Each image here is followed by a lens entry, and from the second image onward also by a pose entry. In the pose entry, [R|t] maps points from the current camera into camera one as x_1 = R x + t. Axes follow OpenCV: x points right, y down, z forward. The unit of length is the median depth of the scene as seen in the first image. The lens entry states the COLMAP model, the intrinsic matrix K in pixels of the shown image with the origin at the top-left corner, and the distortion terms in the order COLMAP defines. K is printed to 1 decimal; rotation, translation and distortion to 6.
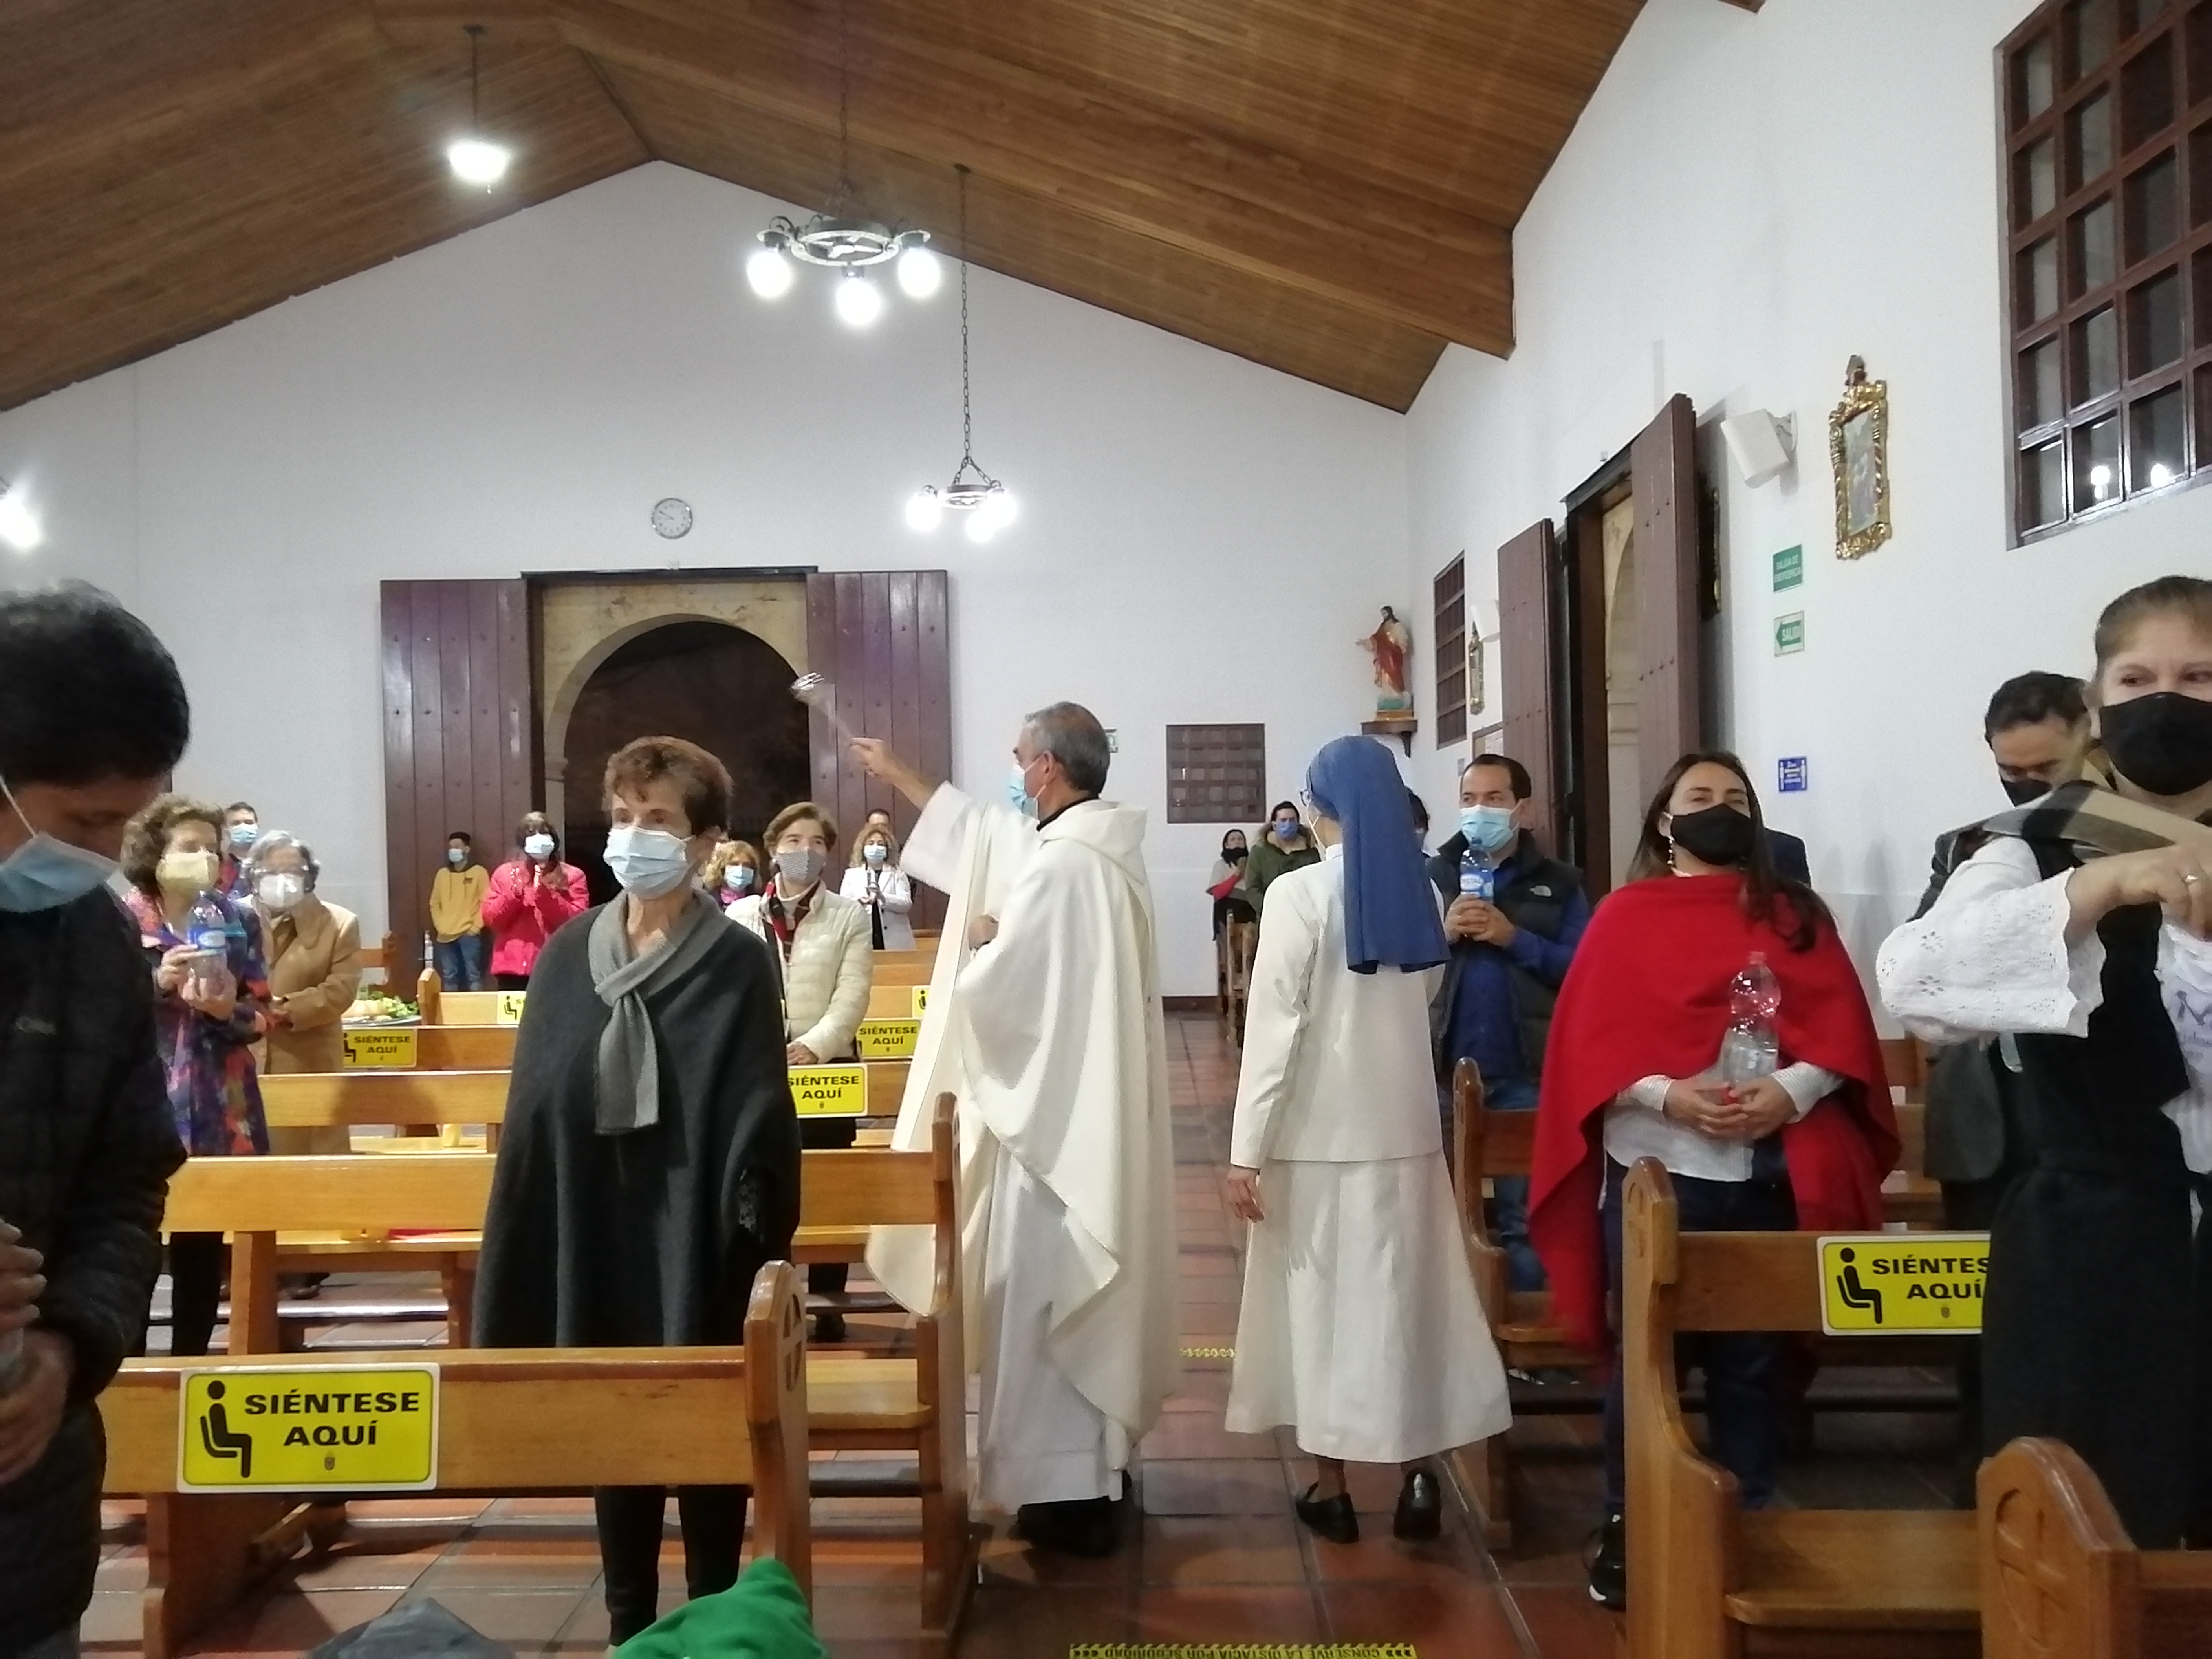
lens RADIAL K [[1775.6, 0, 1098.4], [0, 1775.6, 823.6], [0, 0, 1]] dist [-0.001602, 0.006464]
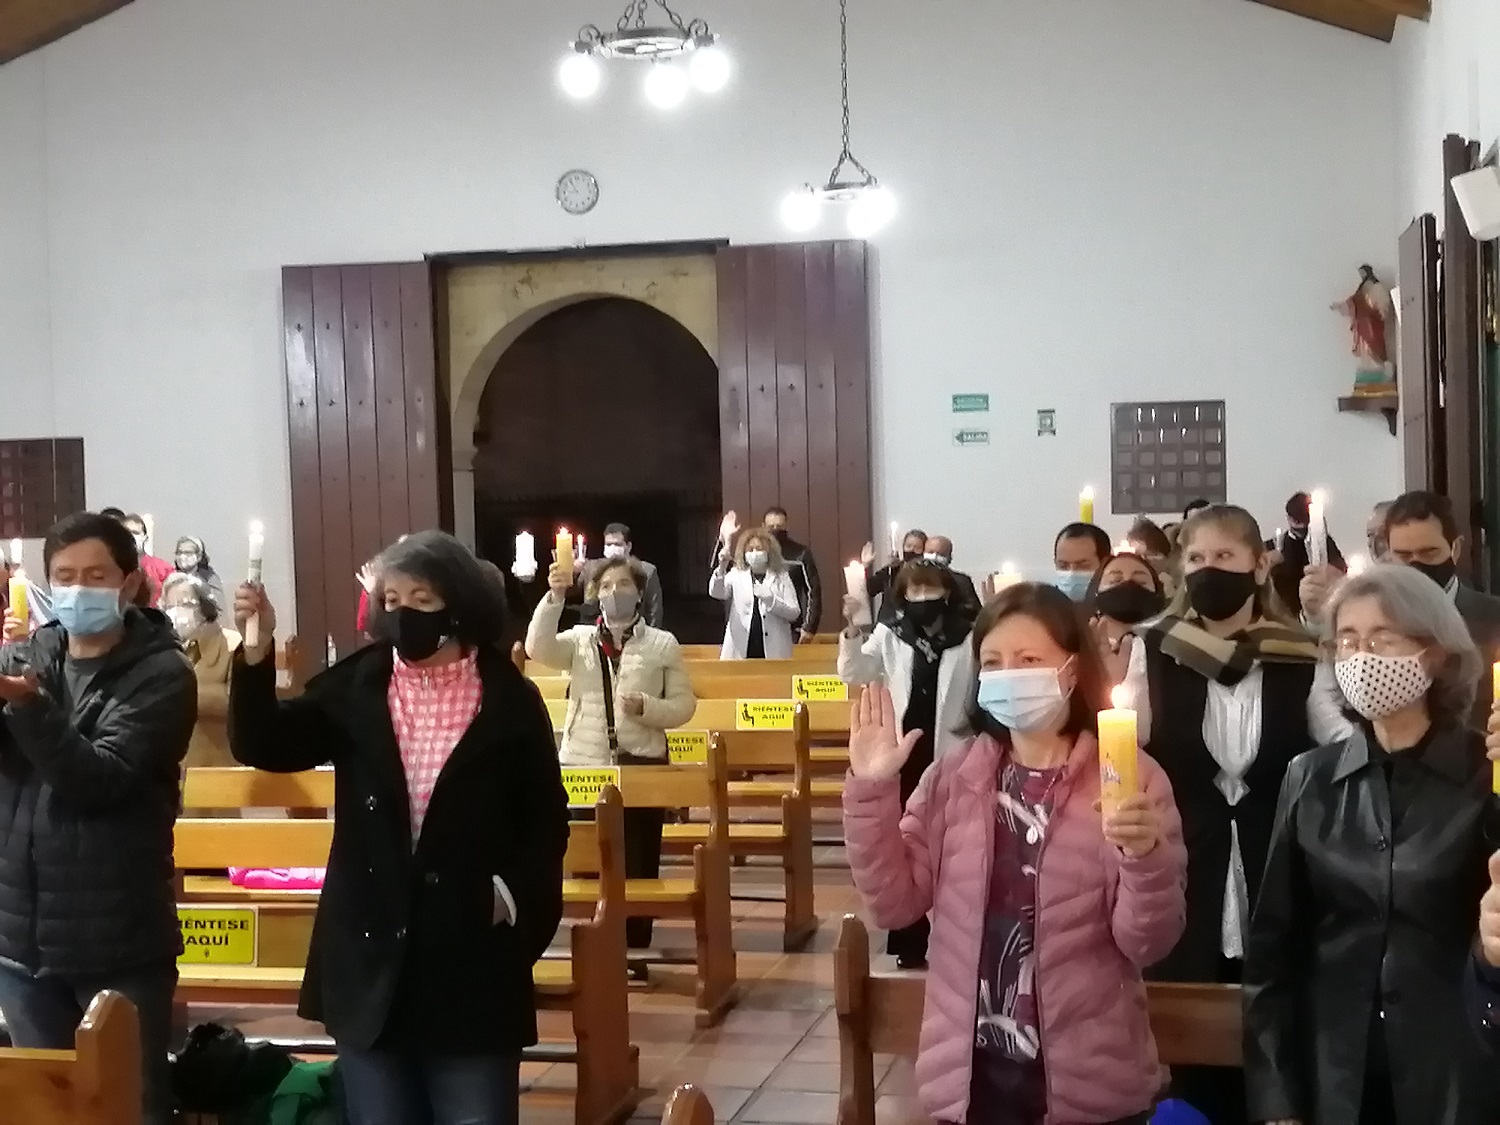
lens RADIAL K [[2261.9, 0, 751.6], [0, 2261.9, 563.2], [0, 0, 1]] dist [0.037588, 0.000000]
pose [[0.981606, -0.000692, -0.190916, 0.078848], [0.008155, 0.999233, 0.038303, -0.020649], [0.190743, -0.039156, 0.980859, -0.164520]]
